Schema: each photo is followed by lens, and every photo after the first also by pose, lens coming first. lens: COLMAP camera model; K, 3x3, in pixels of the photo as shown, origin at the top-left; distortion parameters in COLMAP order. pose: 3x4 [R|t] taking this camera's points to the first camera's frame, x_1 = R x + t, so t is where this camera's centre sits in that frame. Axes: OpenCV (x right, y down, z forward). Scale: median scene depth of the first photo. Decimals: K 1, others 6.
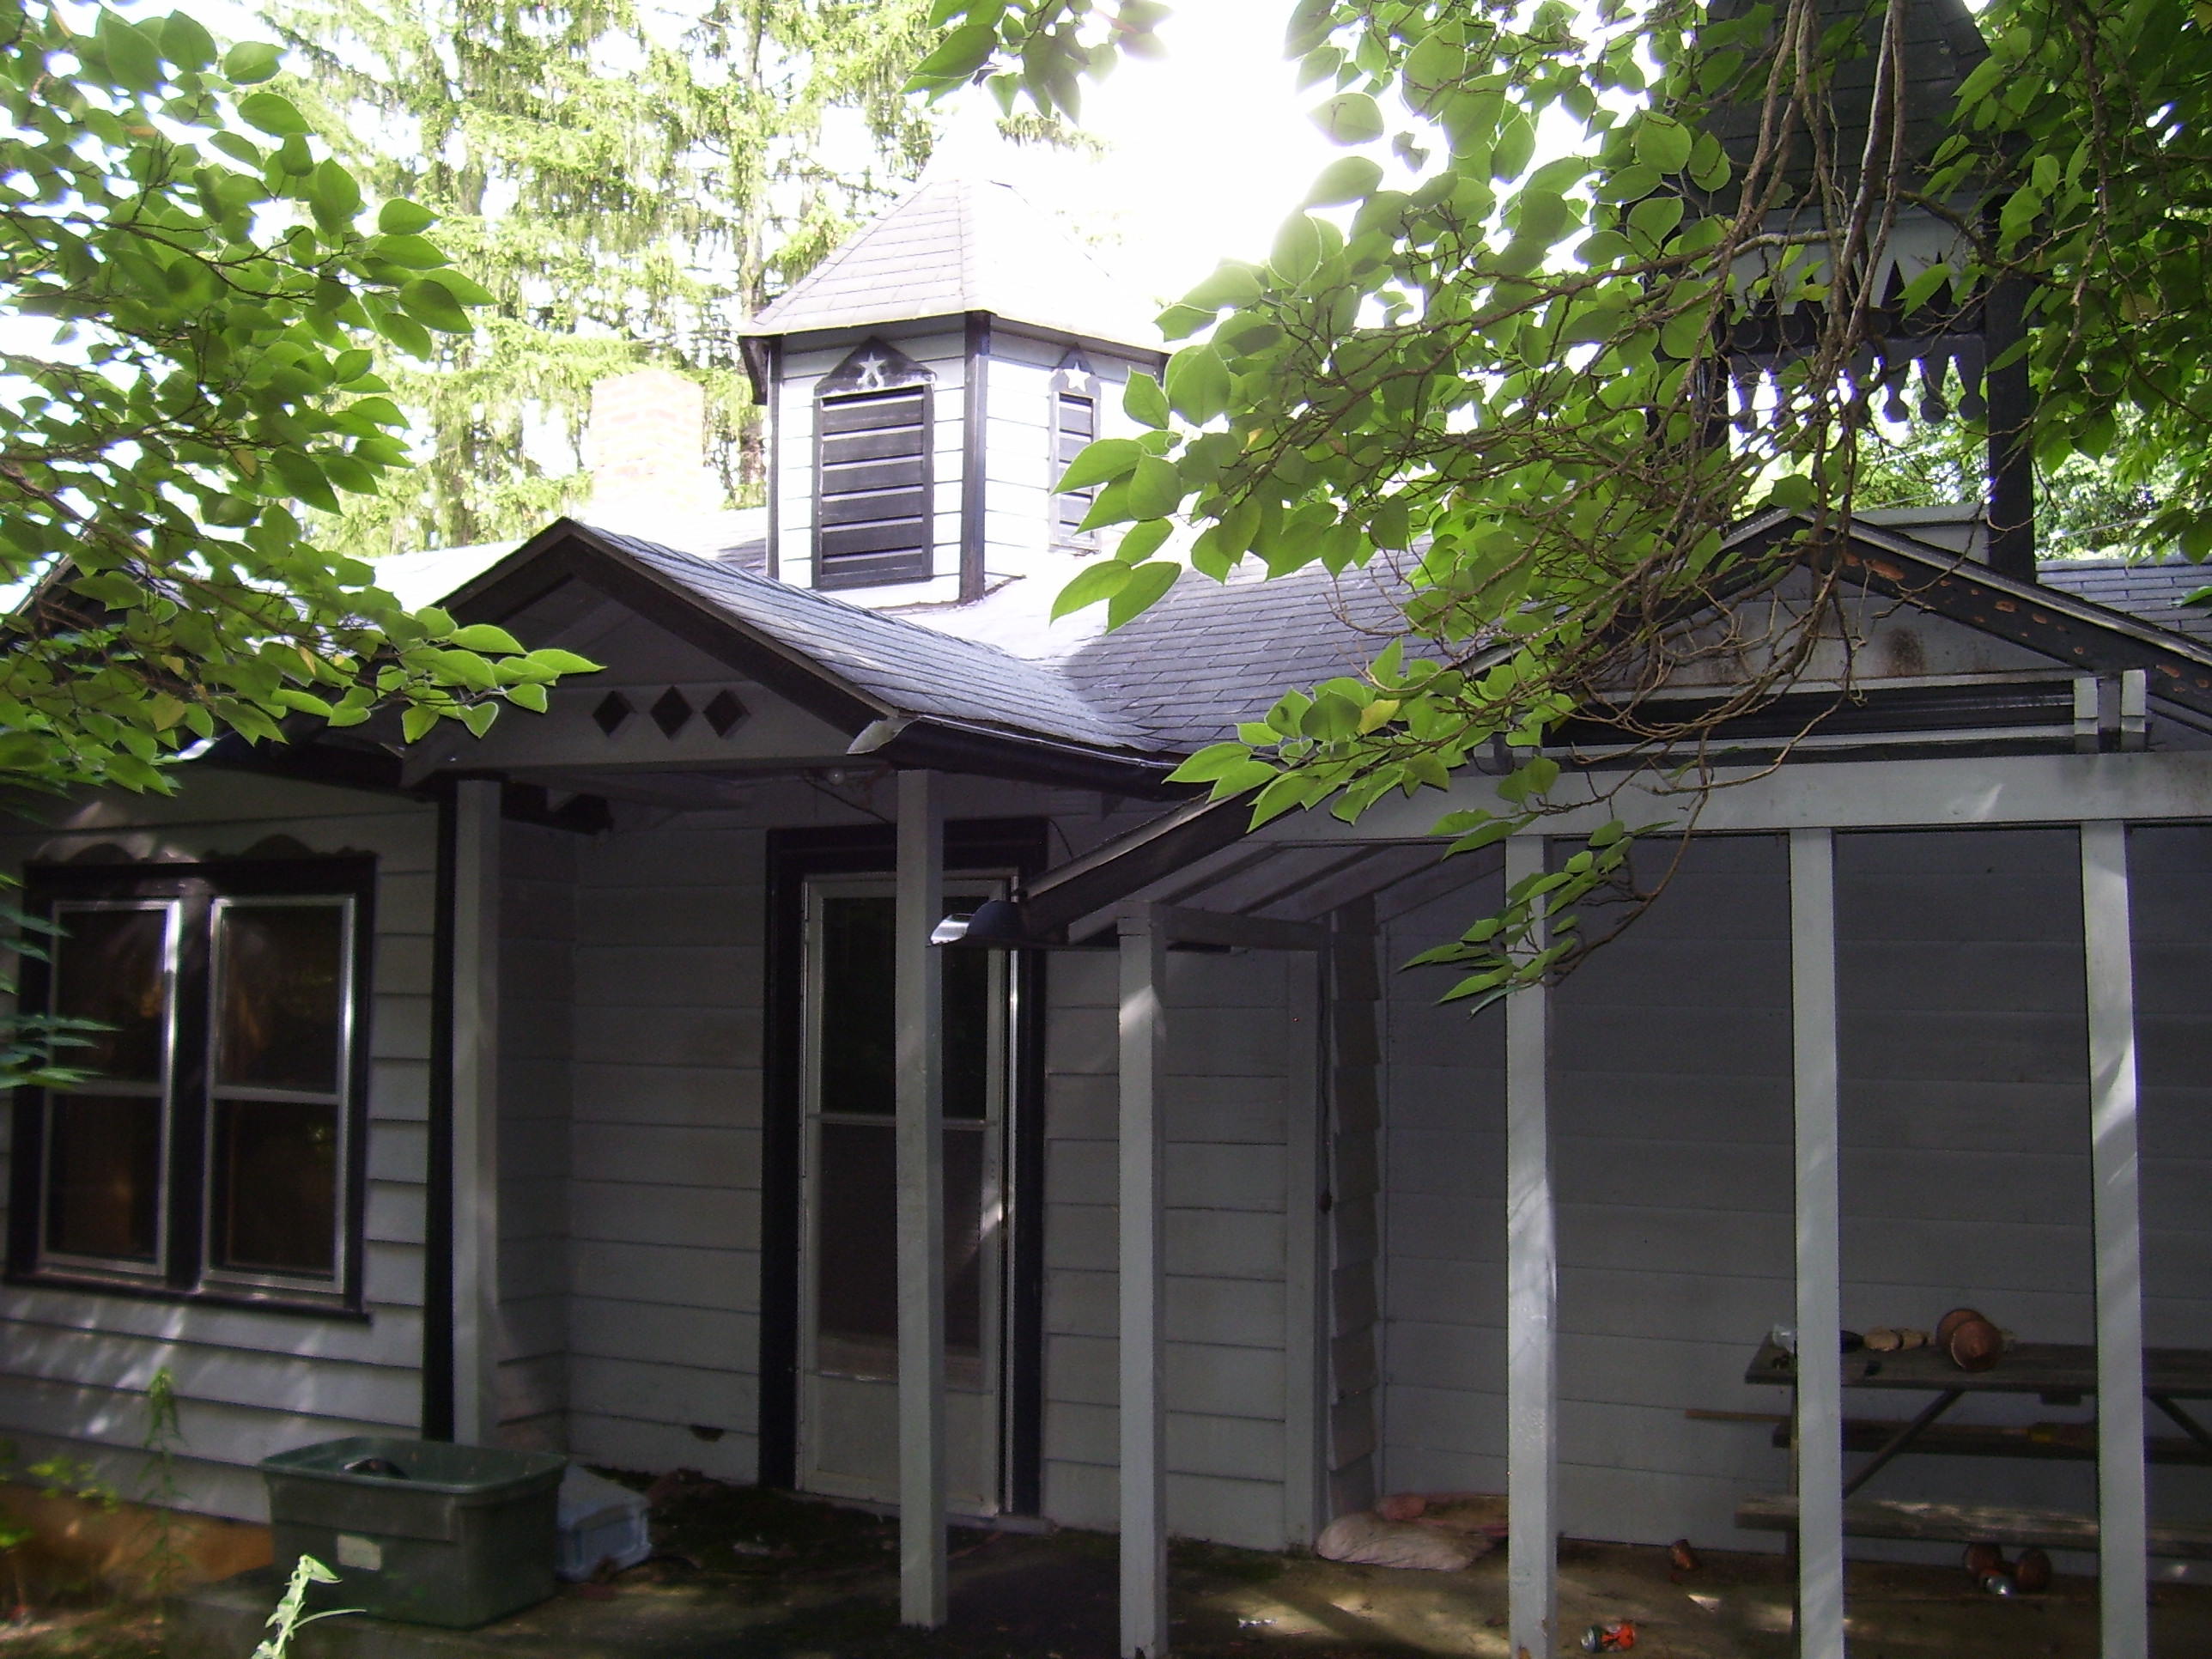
lens RADIAL K [[2224.9, 0, 1129.5], [0, 2224.9, 824.6], [0, 0, 1]] dist [-0.180495, 0.158437]
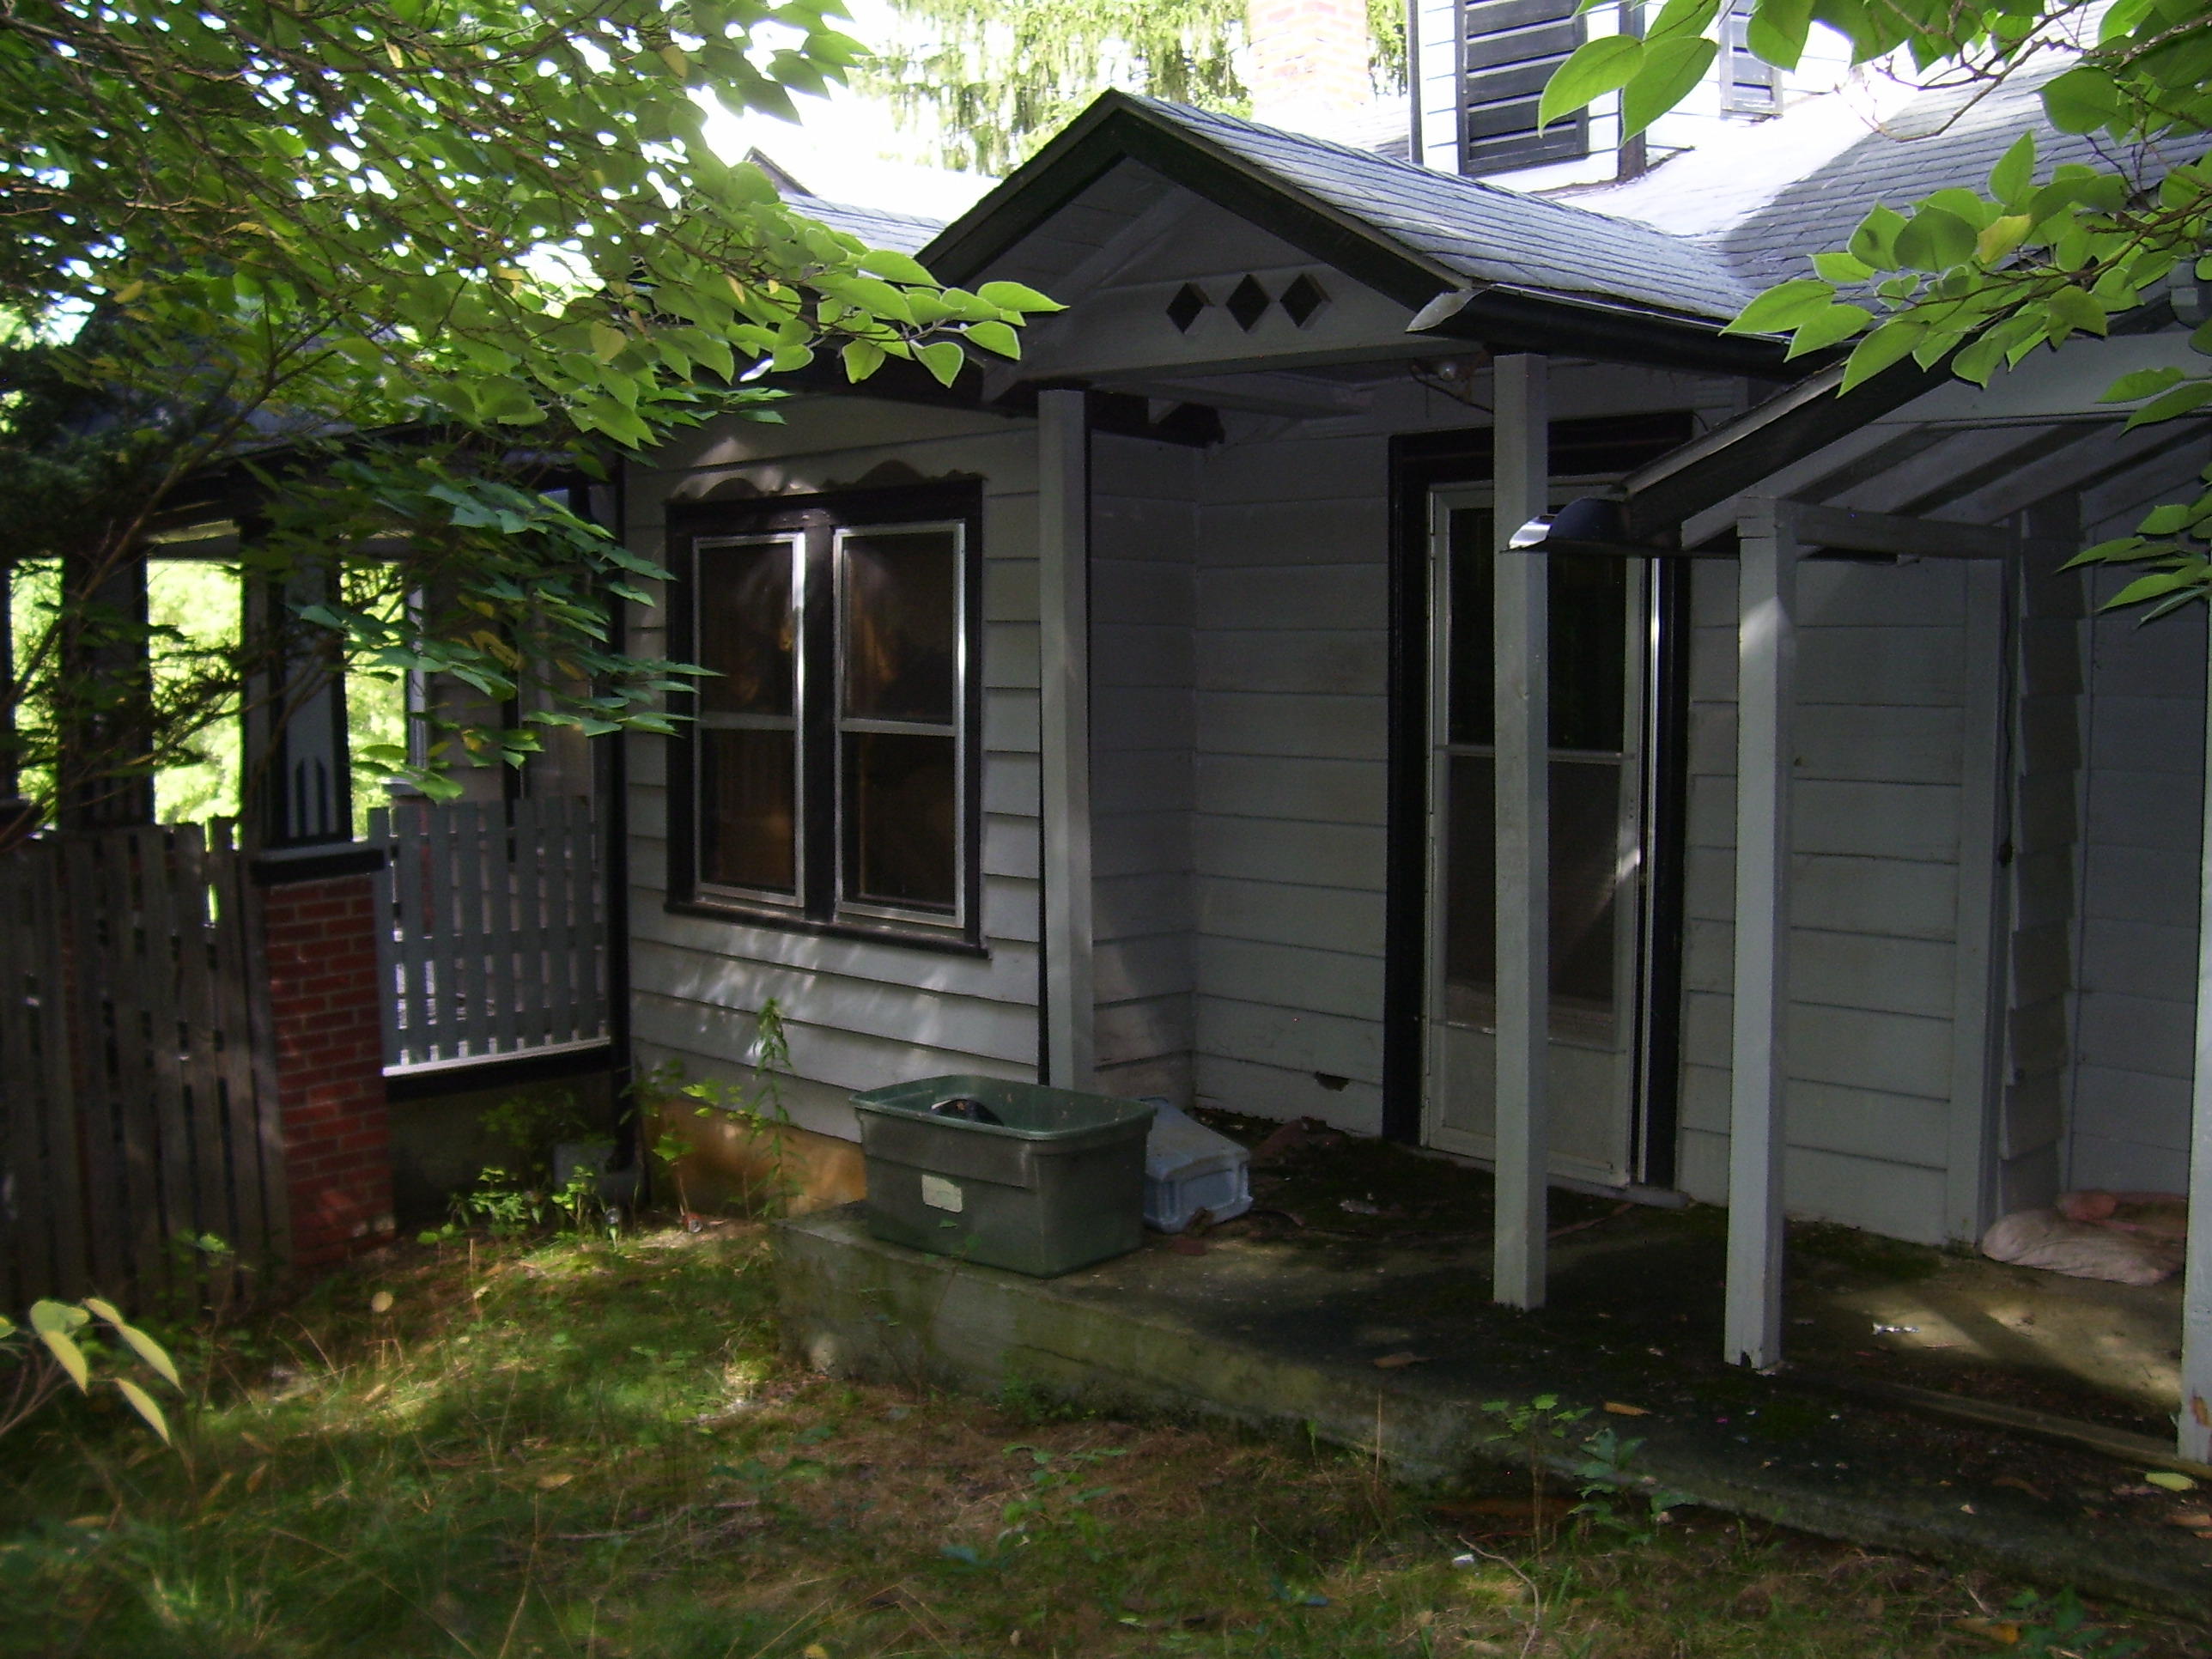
lens RADIAL K [[2224.9, 0, 1129.5], [0, 2224.9, 824.6], [0, 0, 1]] dist [-0.180495, 0.158437]
pose [[0.943163, 0.020135, -0.331721, 0.045264], [0.034561, 0.986808, 0.158162, 0.014051], [0.330530, -0.160637, 0.930025, 0.100761]]
